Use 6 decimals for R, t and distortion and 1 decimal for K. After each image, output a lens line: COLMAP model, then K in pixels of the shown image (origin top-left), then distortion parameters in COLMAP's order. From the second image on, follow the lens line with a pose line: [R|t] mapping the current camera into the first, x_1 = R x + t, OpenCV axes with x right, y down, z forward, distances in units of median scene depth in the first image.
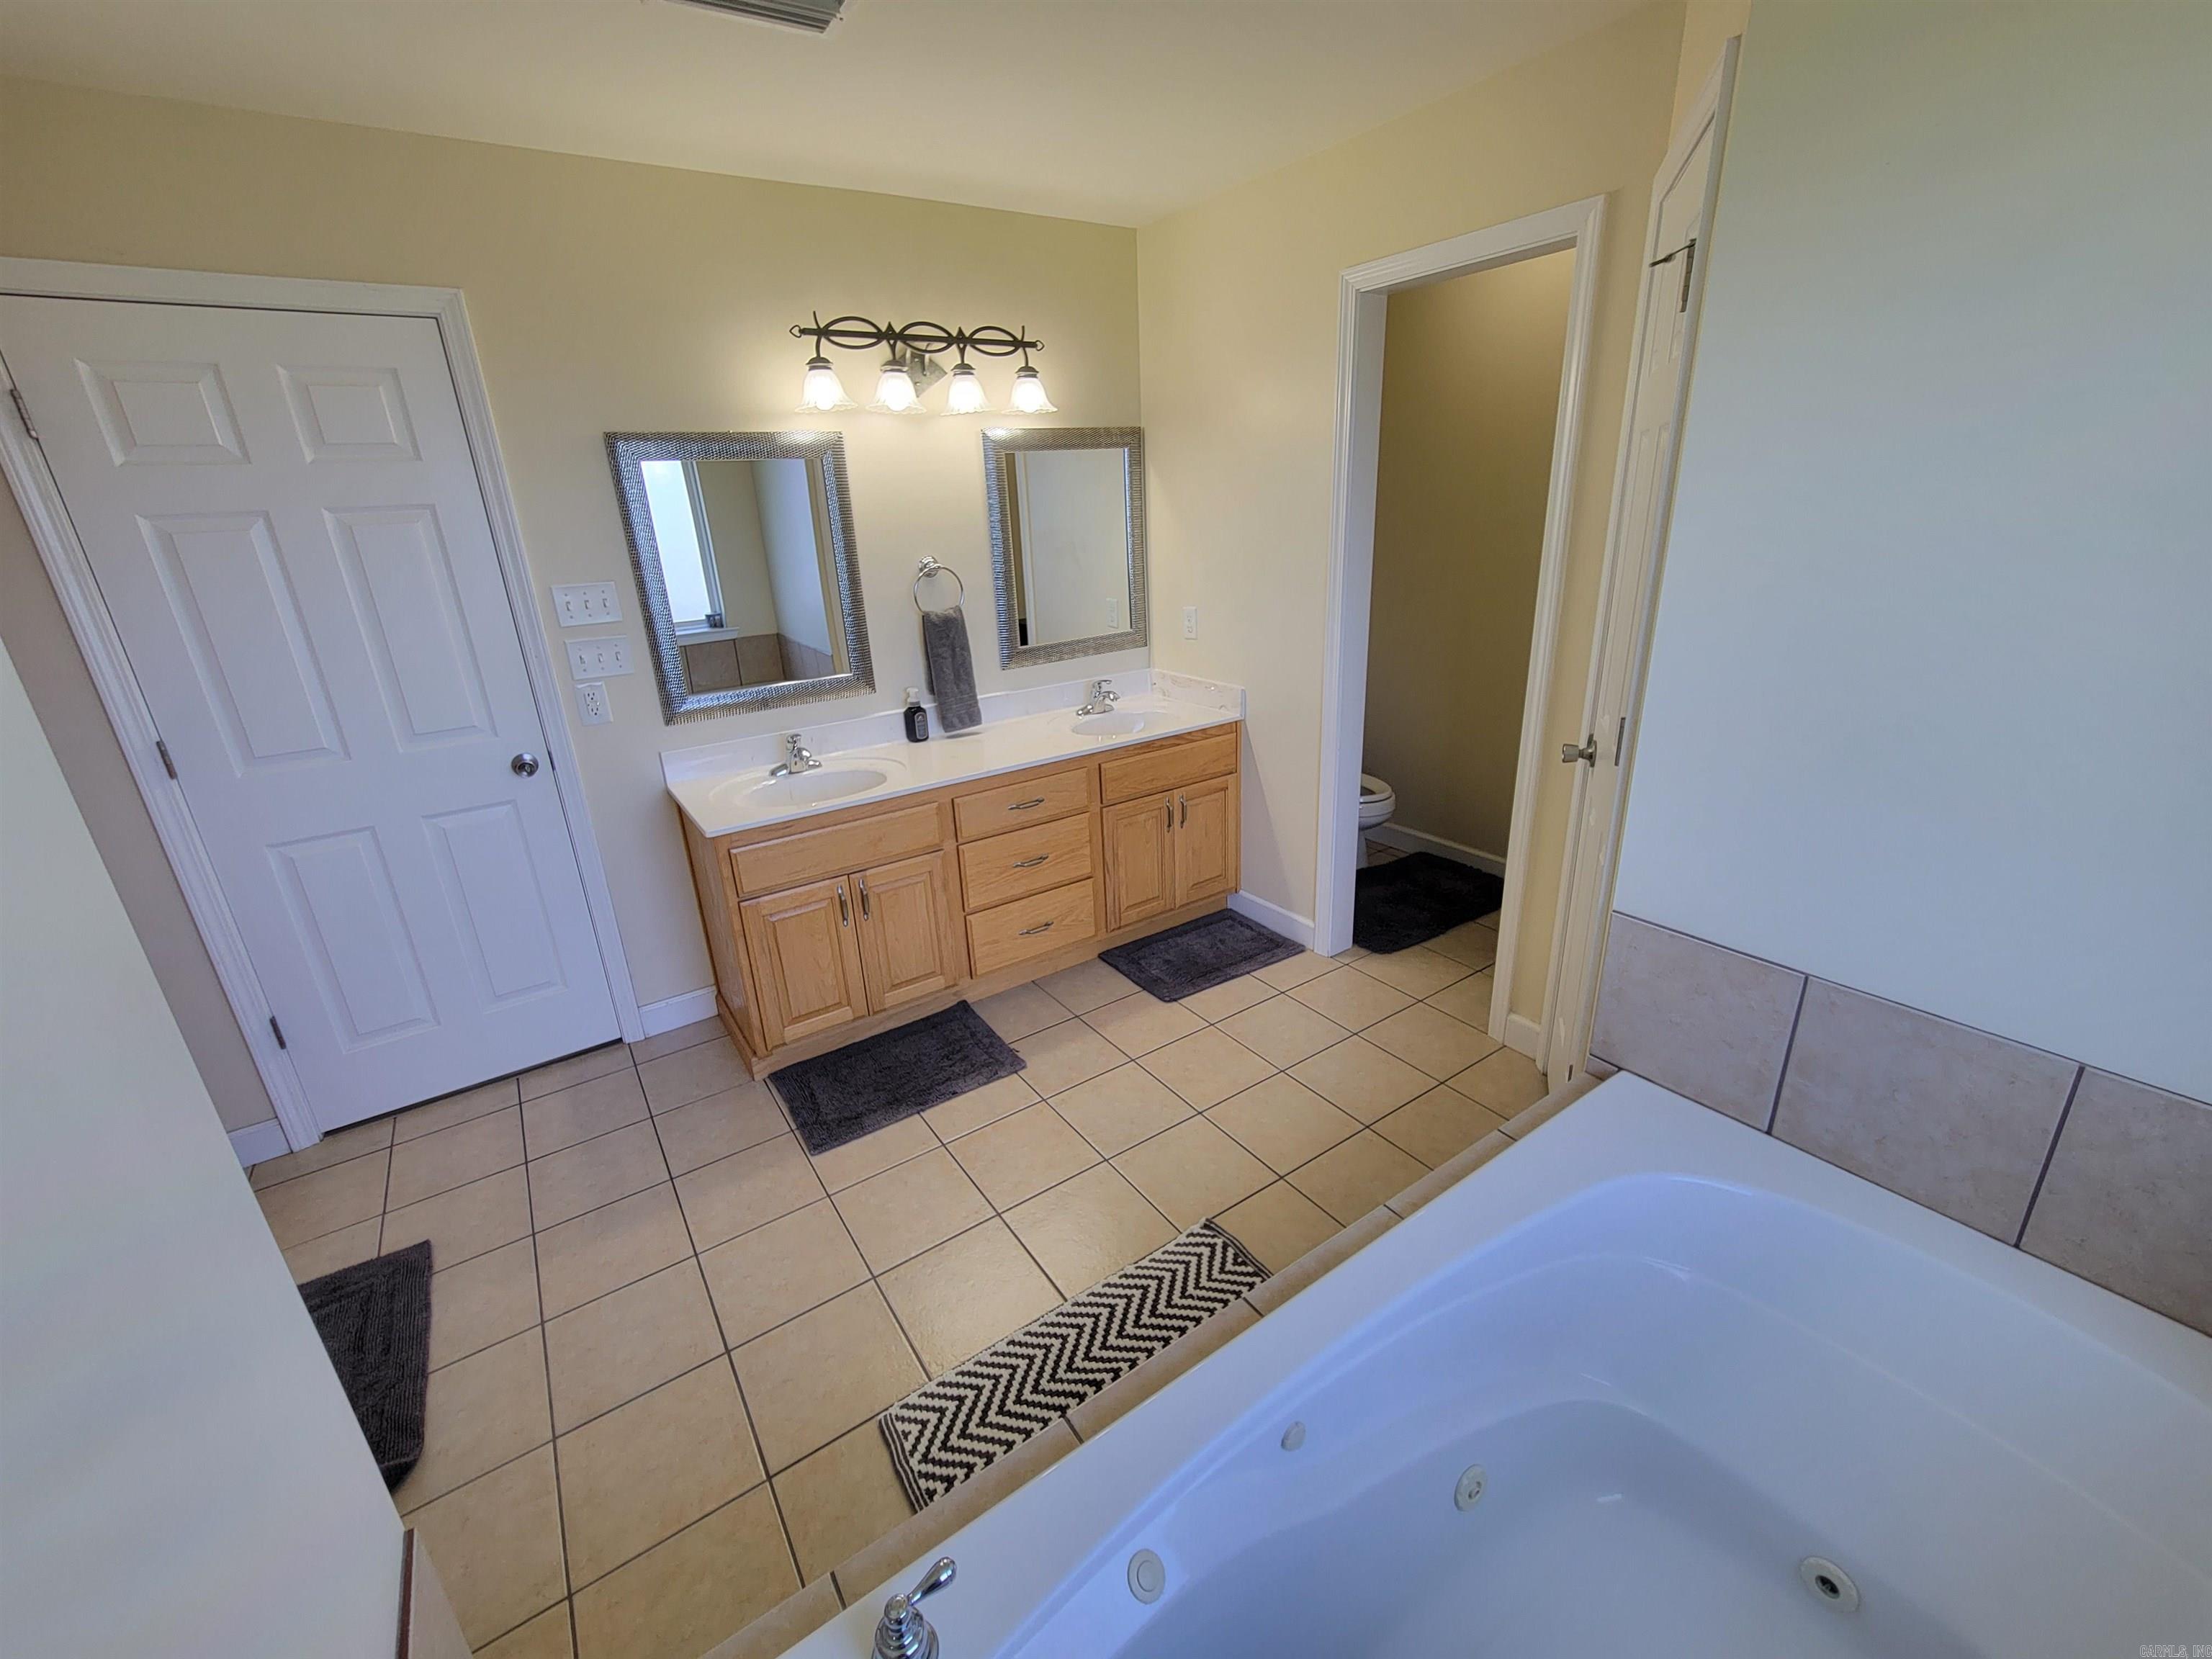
lens RADIAL K [[900.3, 0, 1095.4], [0, 900.3, 822.4], [0, 0, 1]] dist [-0.002292, 0.001385]
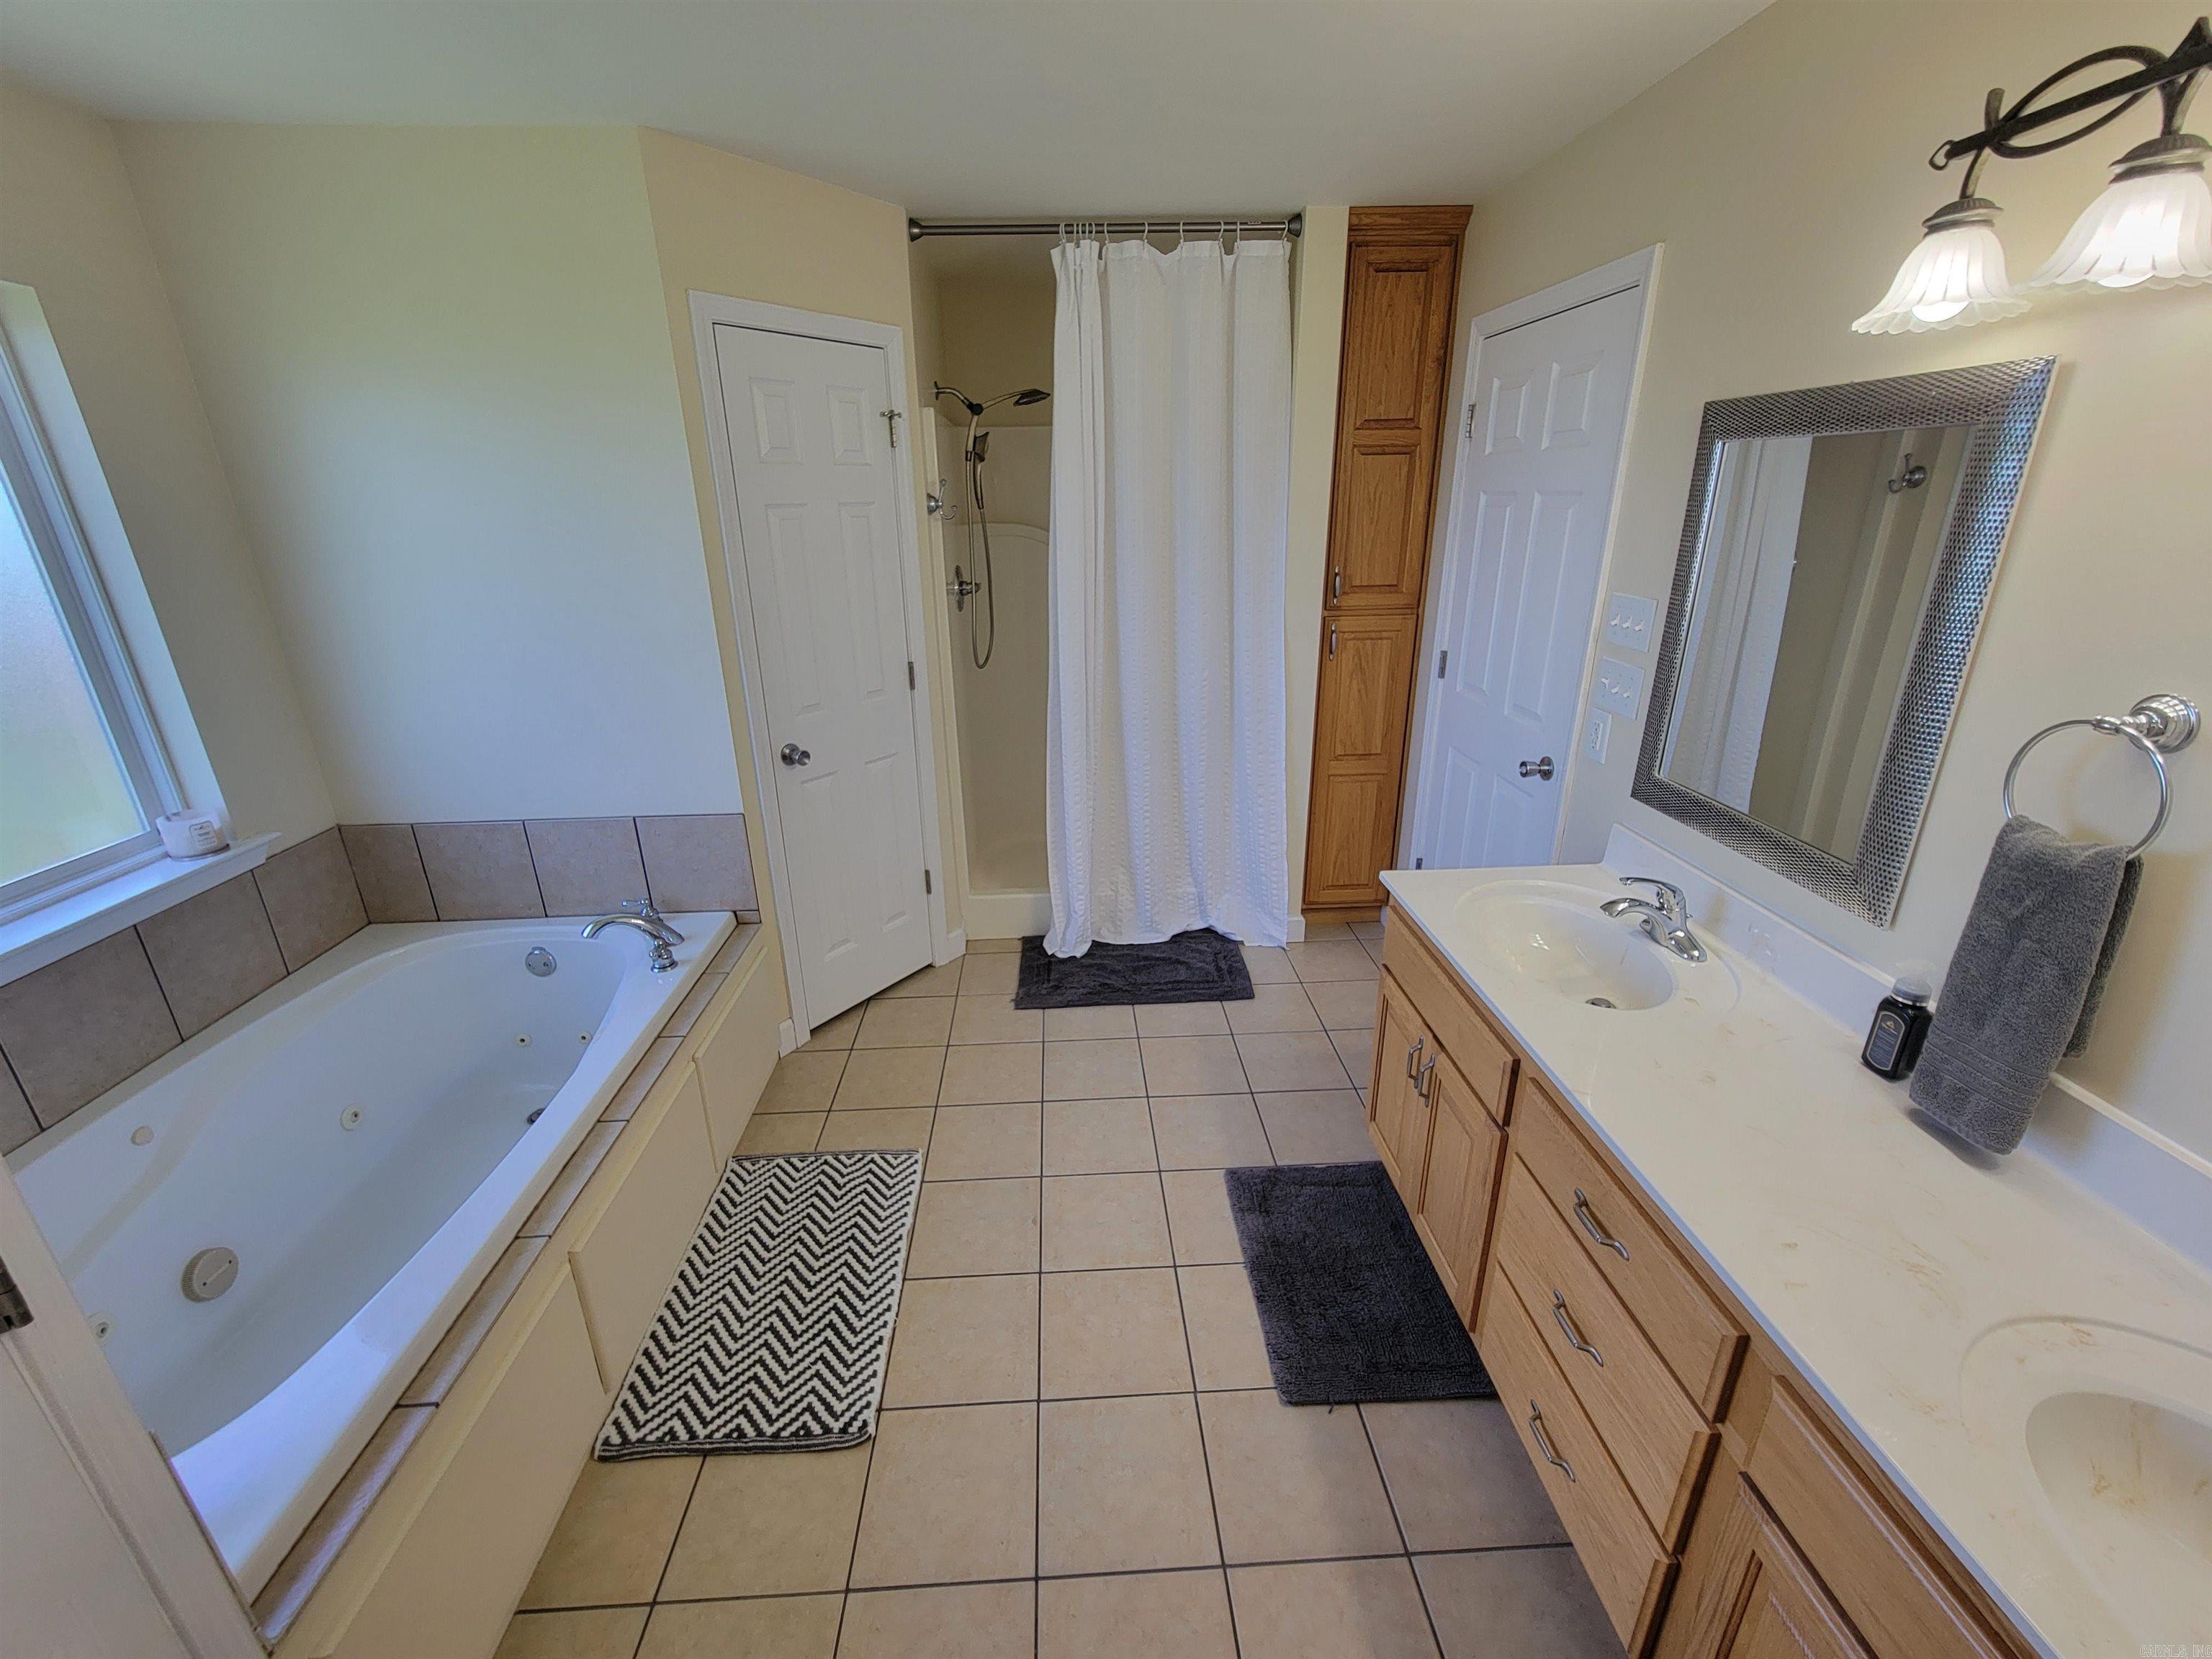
lens RADIAL K [[900.3, 0, 1095.4], [0, 900.3, 822.4], [0, 0, 1]] dist [-0.002292, 0.001385]
pose [[-0.515371, 0.349529, -0.782447, 0.462894], [-0.250927, 0.811475, 0.527773, -0.495808], [0.819408, 0.468335, -0.330504, 1.178218]]
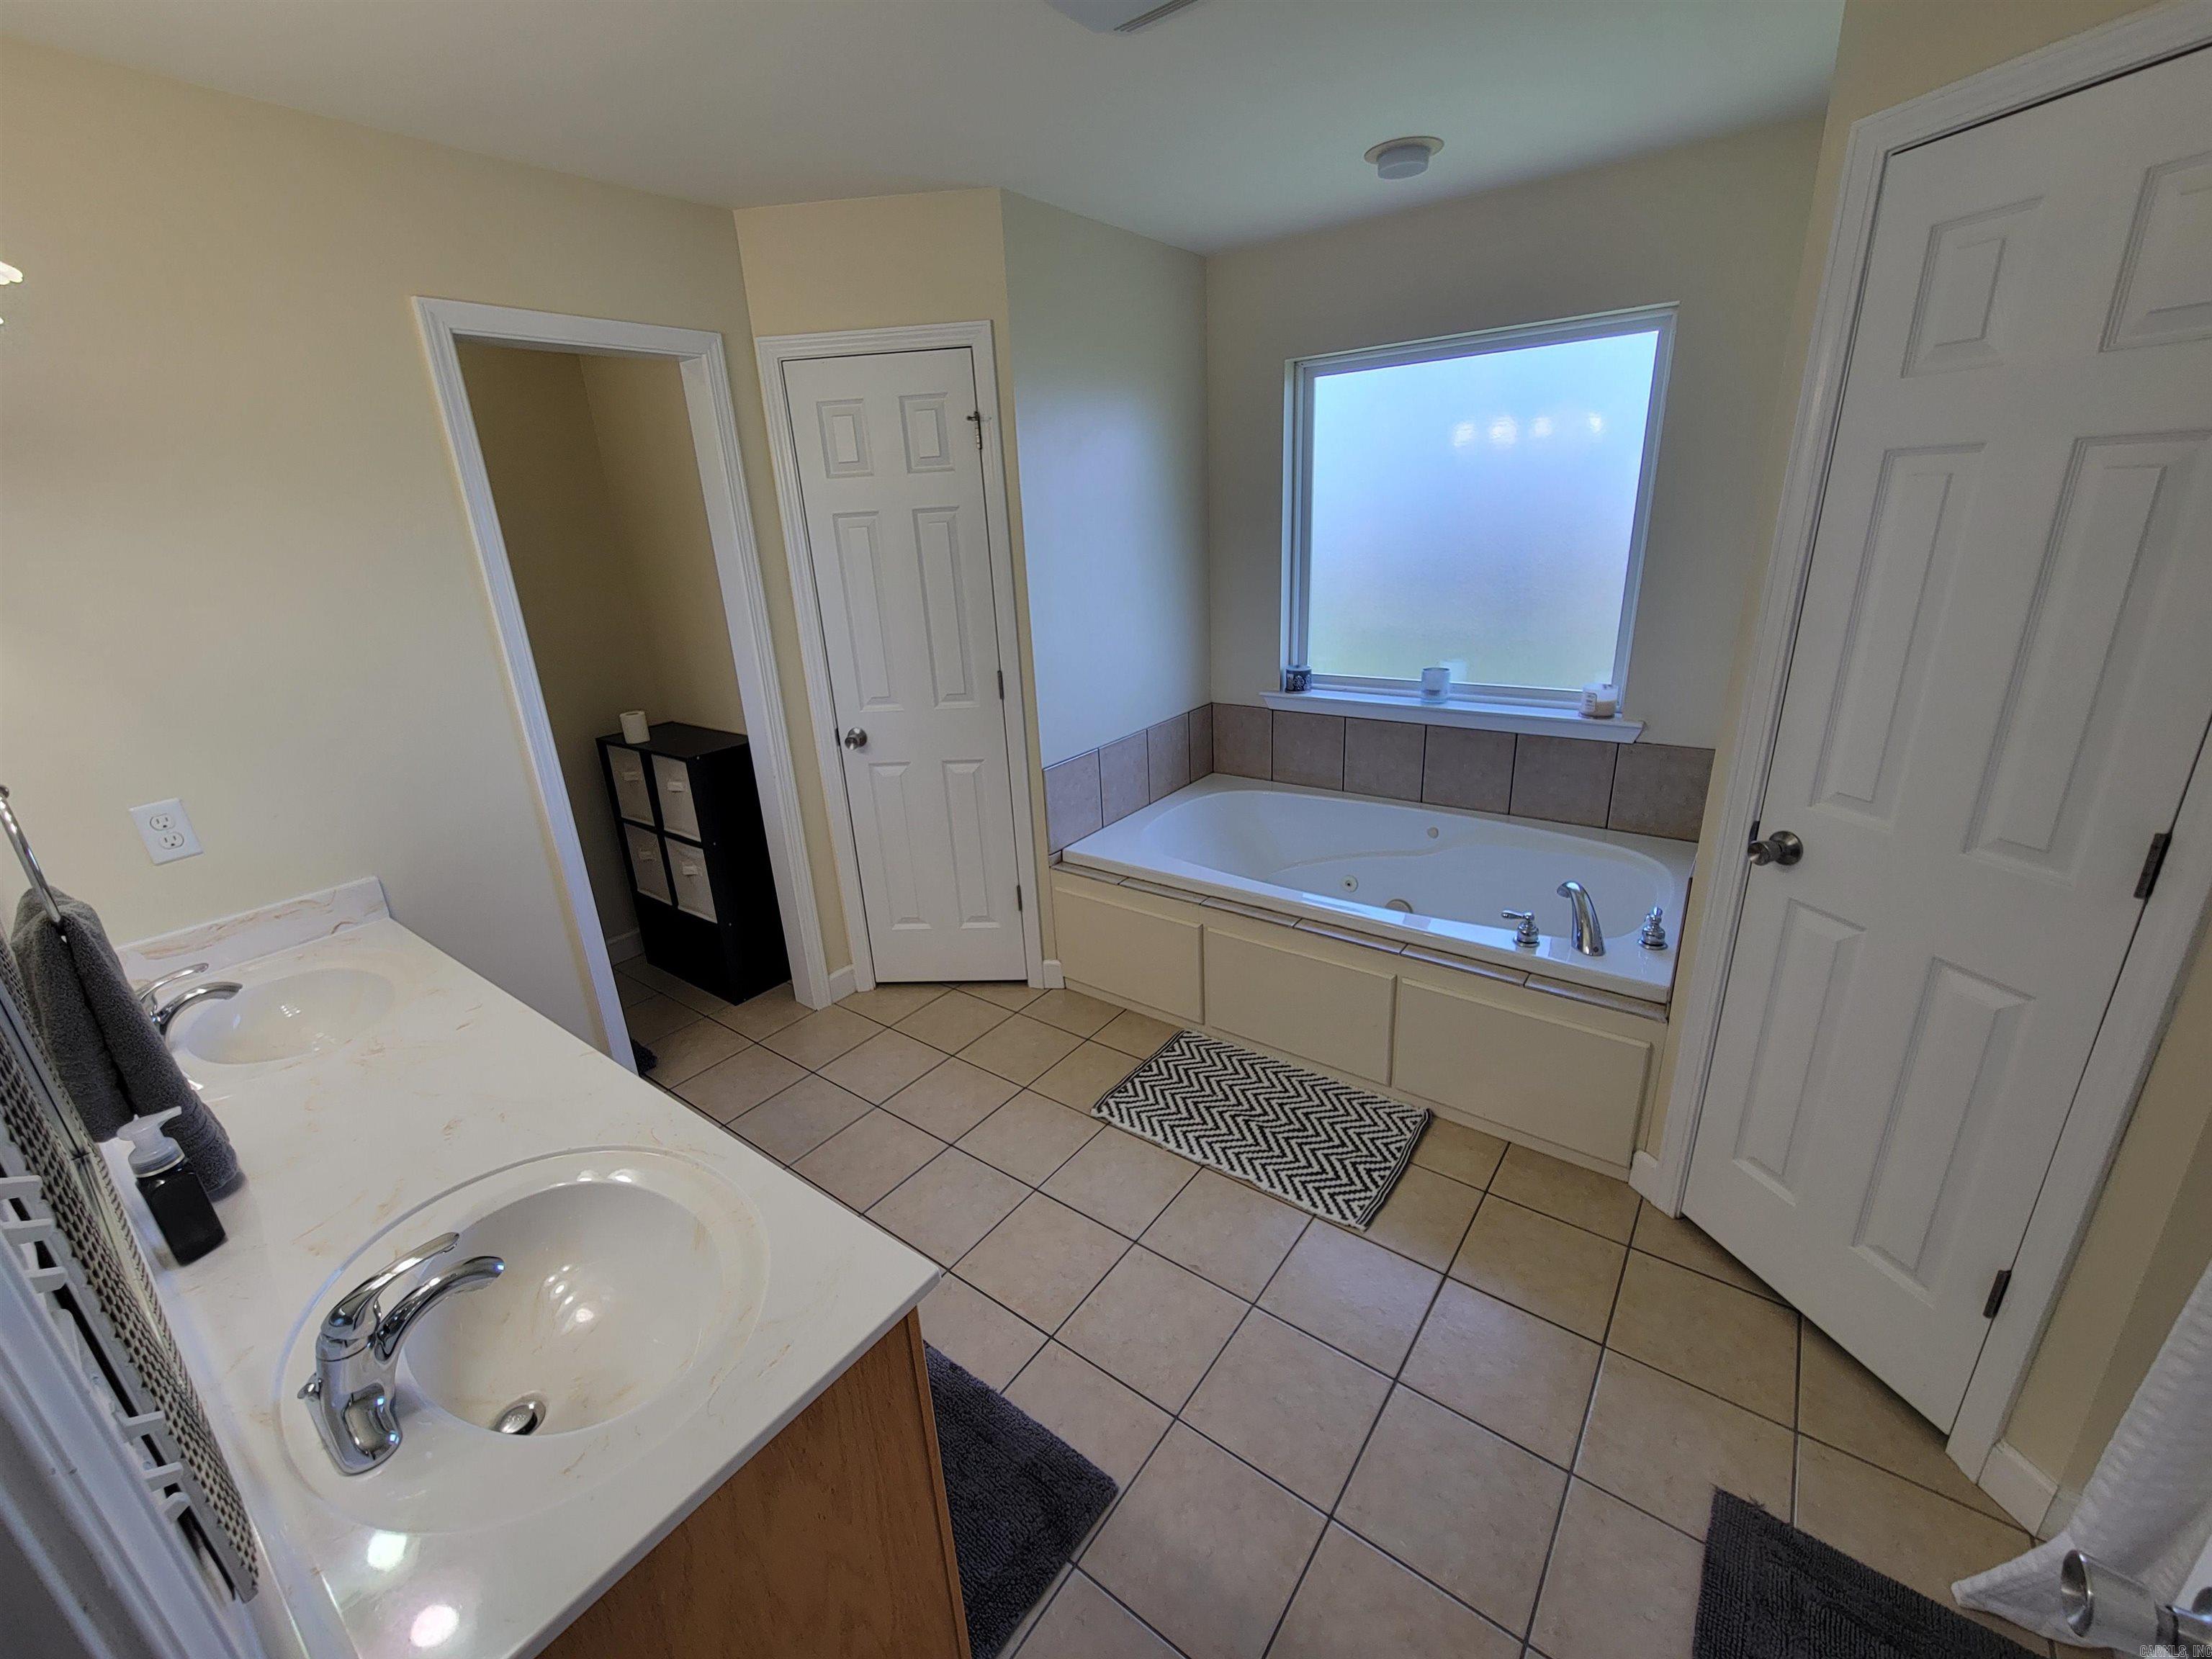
lens RADIAL K [[895.0, 0, 1103.7], [0, 895.0, 820.1], [0, 0, 1]] dist [0.008892, -0.006818]
pose [[-0.325434, -0.244288, 0.913464, -0.908025], [0.380580, 0.850507, 0.363038, -0.337183], [-0.865593, 0.465791, -0.183813, 1.026447]]
